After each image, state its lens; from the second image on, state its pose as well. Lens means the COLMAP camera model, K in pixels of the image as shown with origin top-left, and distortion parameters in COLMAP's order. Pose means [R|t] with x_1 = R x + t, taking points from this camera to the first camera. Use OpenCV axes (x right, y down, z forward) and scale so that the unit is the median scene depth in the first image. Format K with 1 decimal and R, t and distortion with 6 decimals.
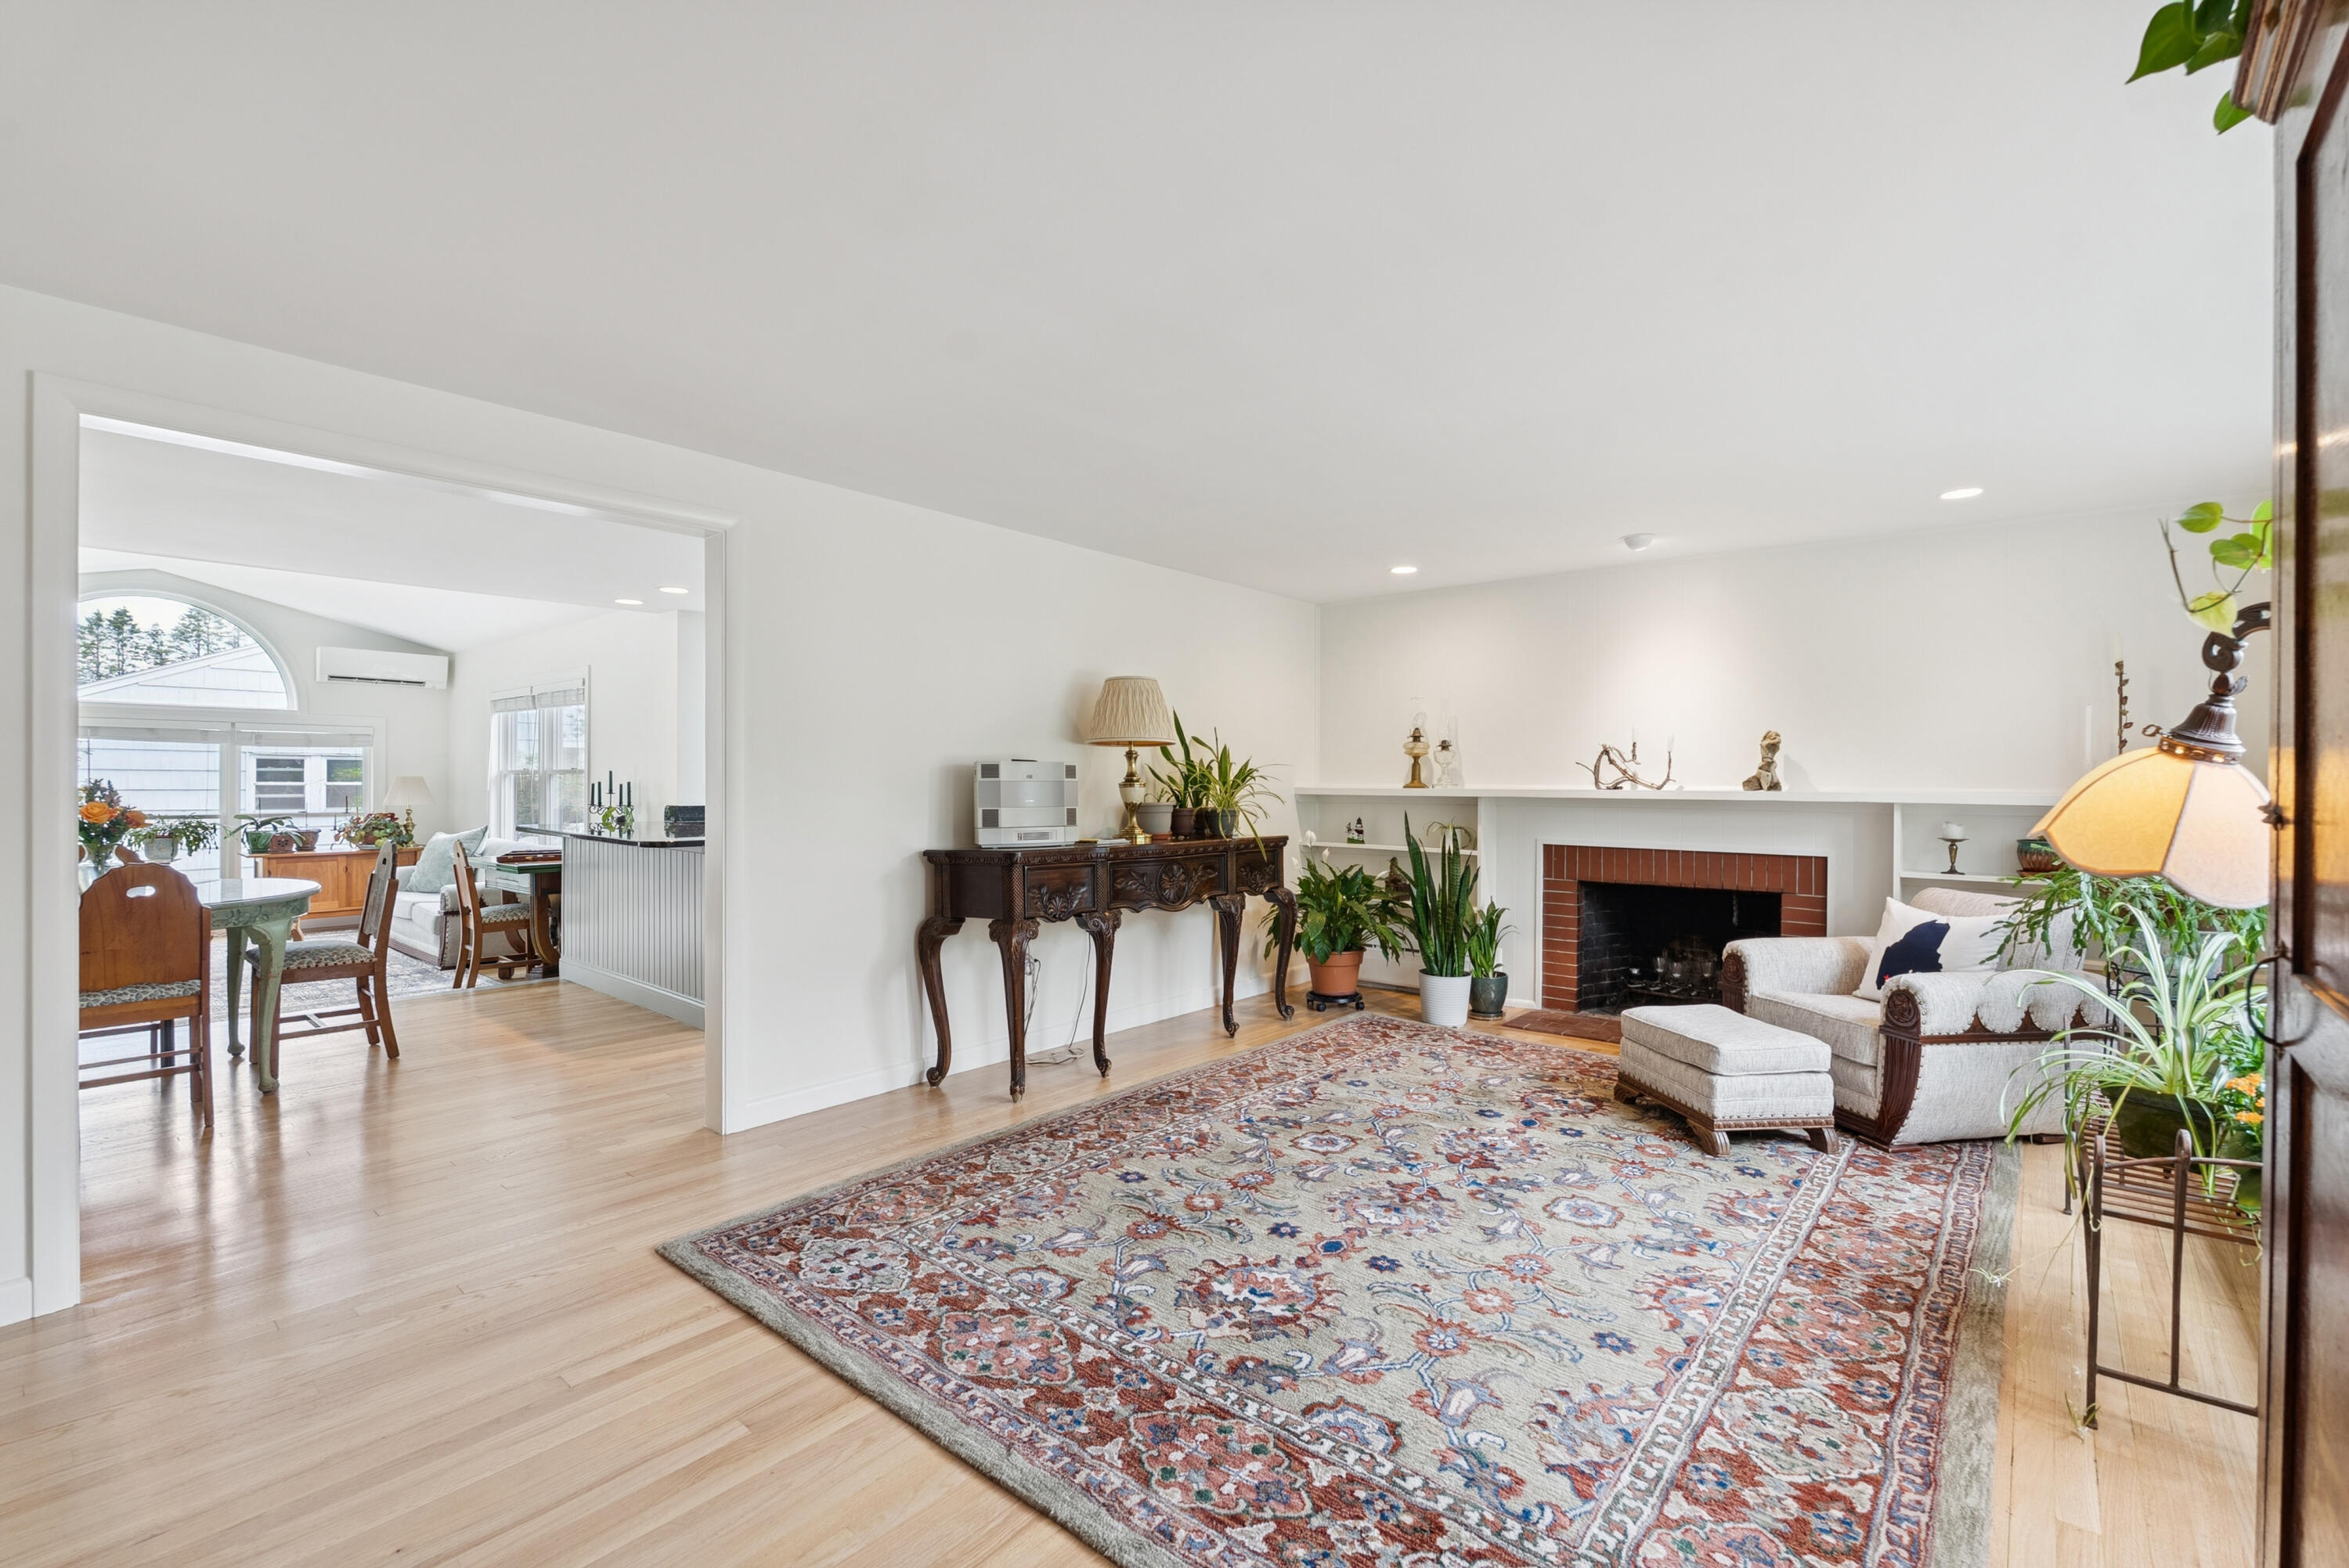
lens RADIAL K [[1041.2, 0, 1181.9], [0, 1041.2, 779.8], [0, 0, 1]] dist [-0.008758, 0.003547]
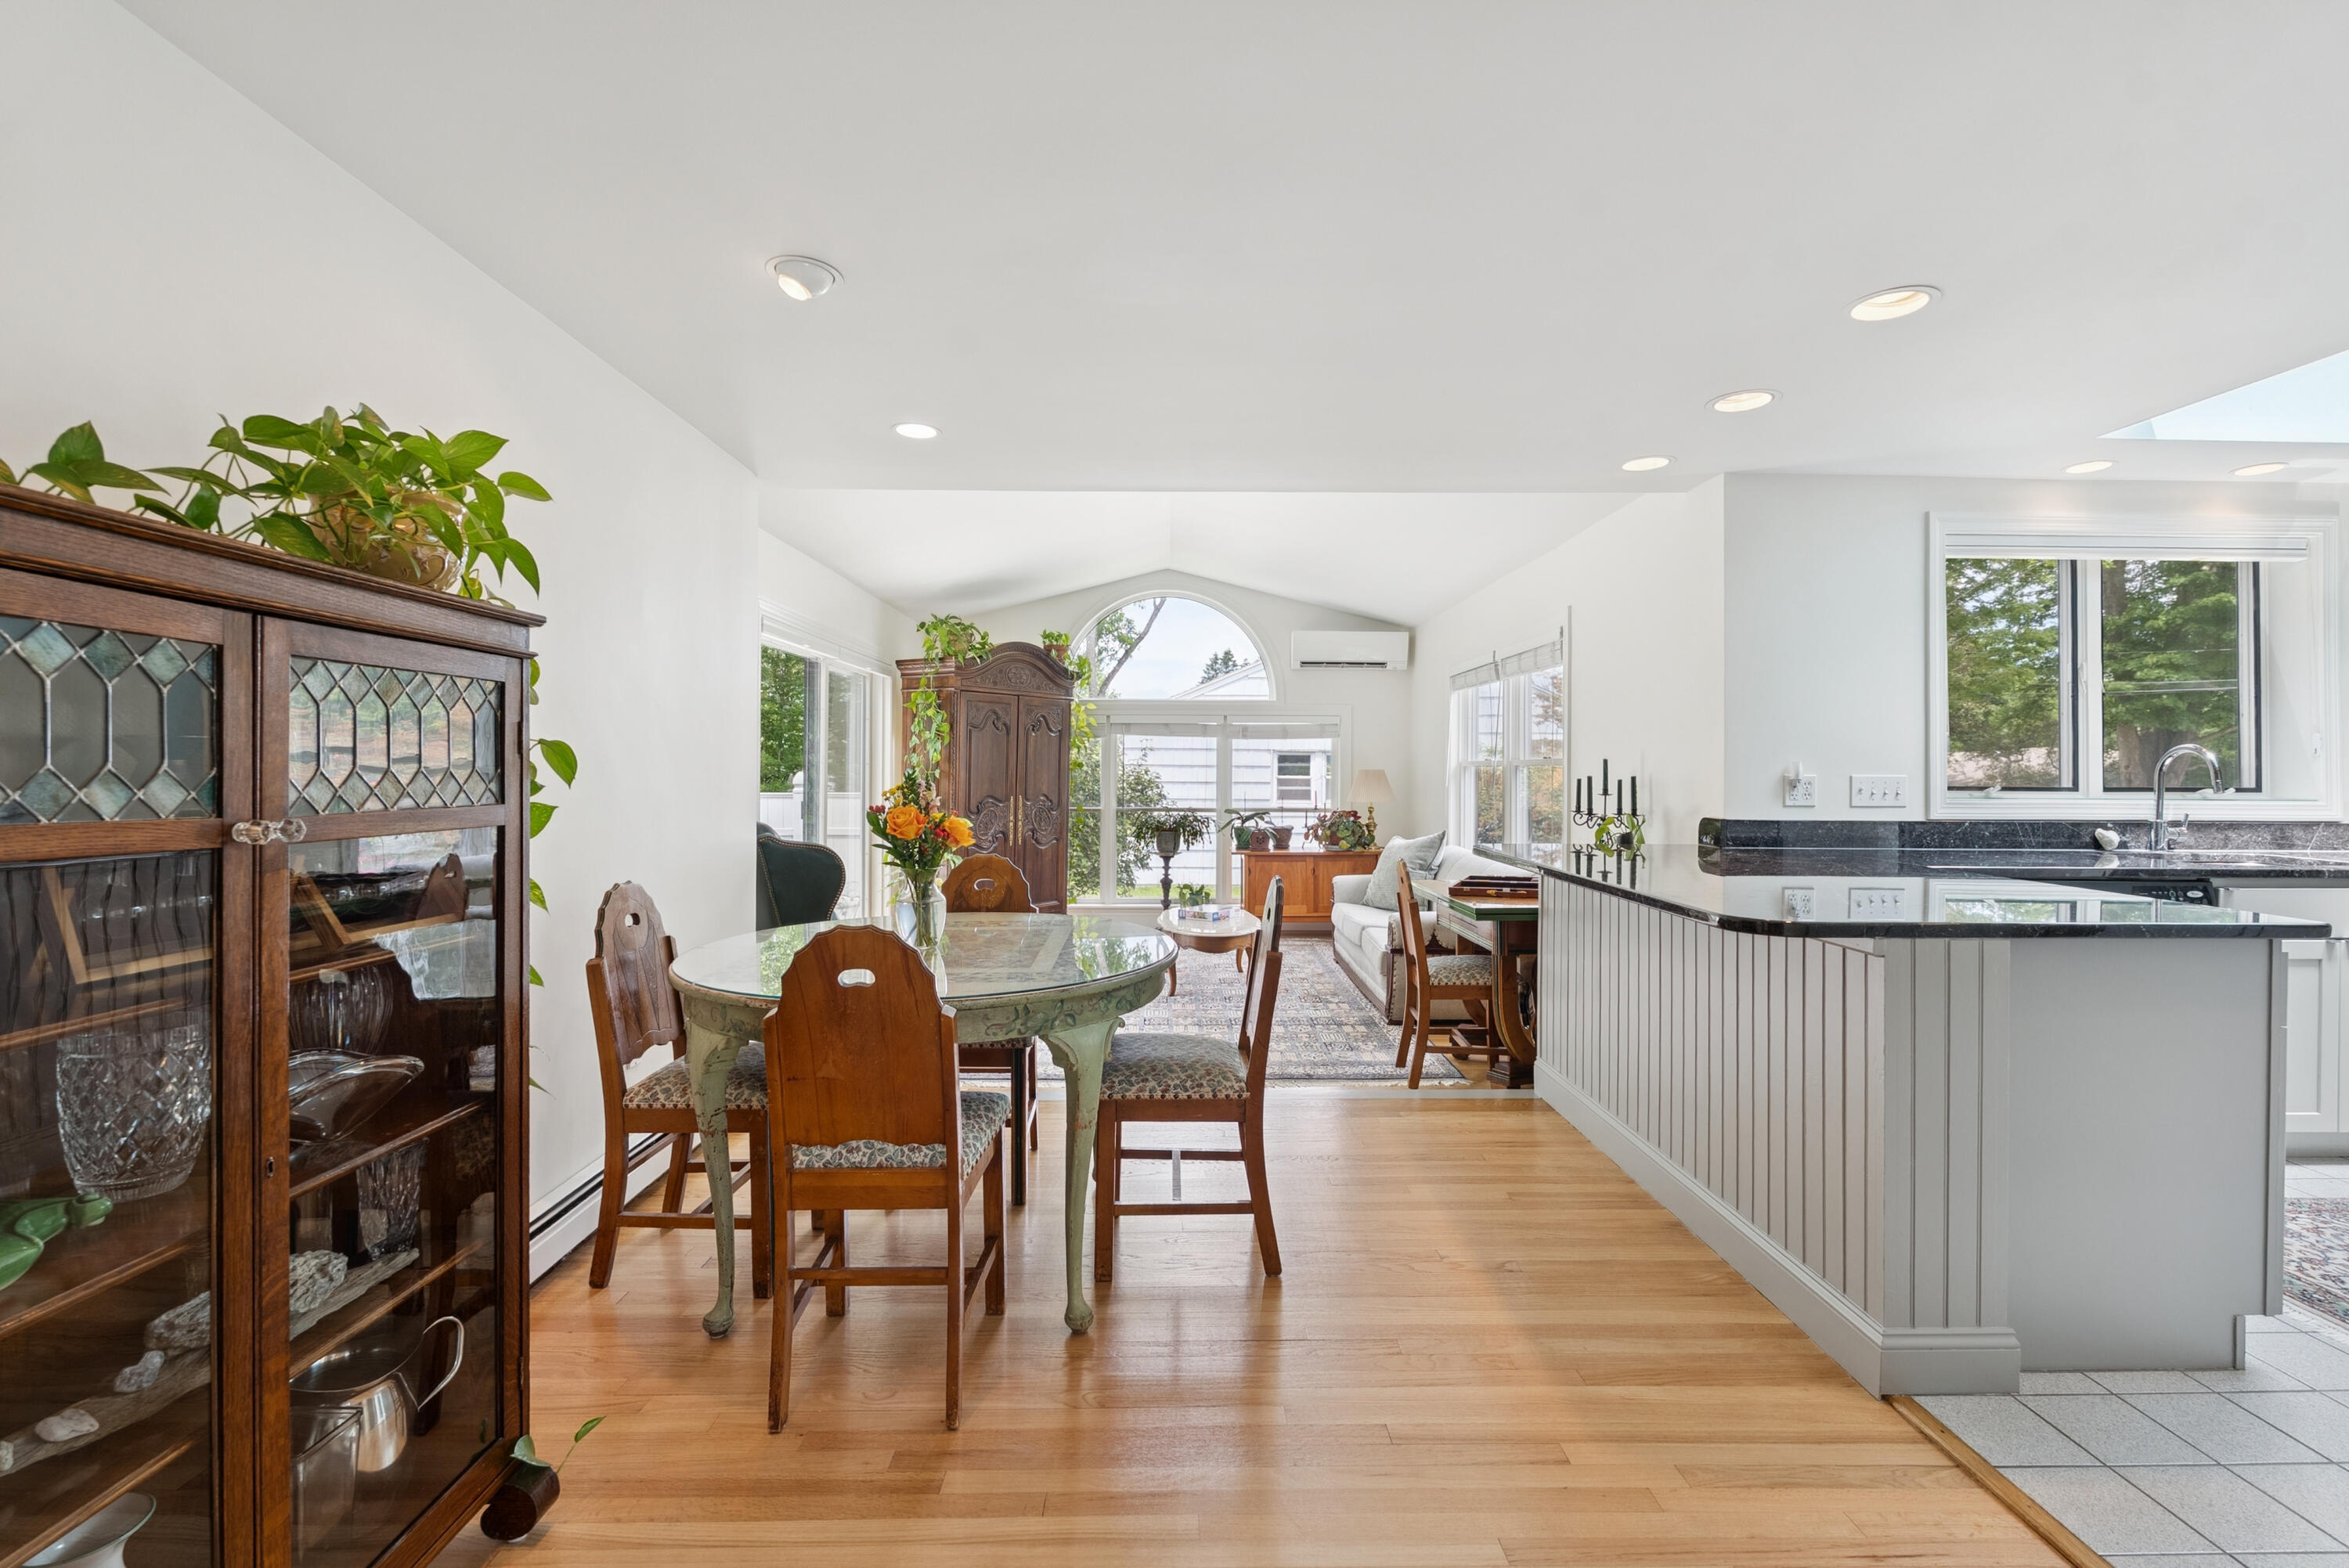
lens RADIAL K [[1041.2, 0, 1181.9], [0, 1041.2, 779.8], [0, 0, 1]] dist [-0.008758, 0.003547]
pose [[0.659999, 0.005070, -0.751249, -0.212683], [-0.001137, 0.999983, 0.005749, 0.000412], [0.751265, -0.002940, 0.659994, 0.337738]]
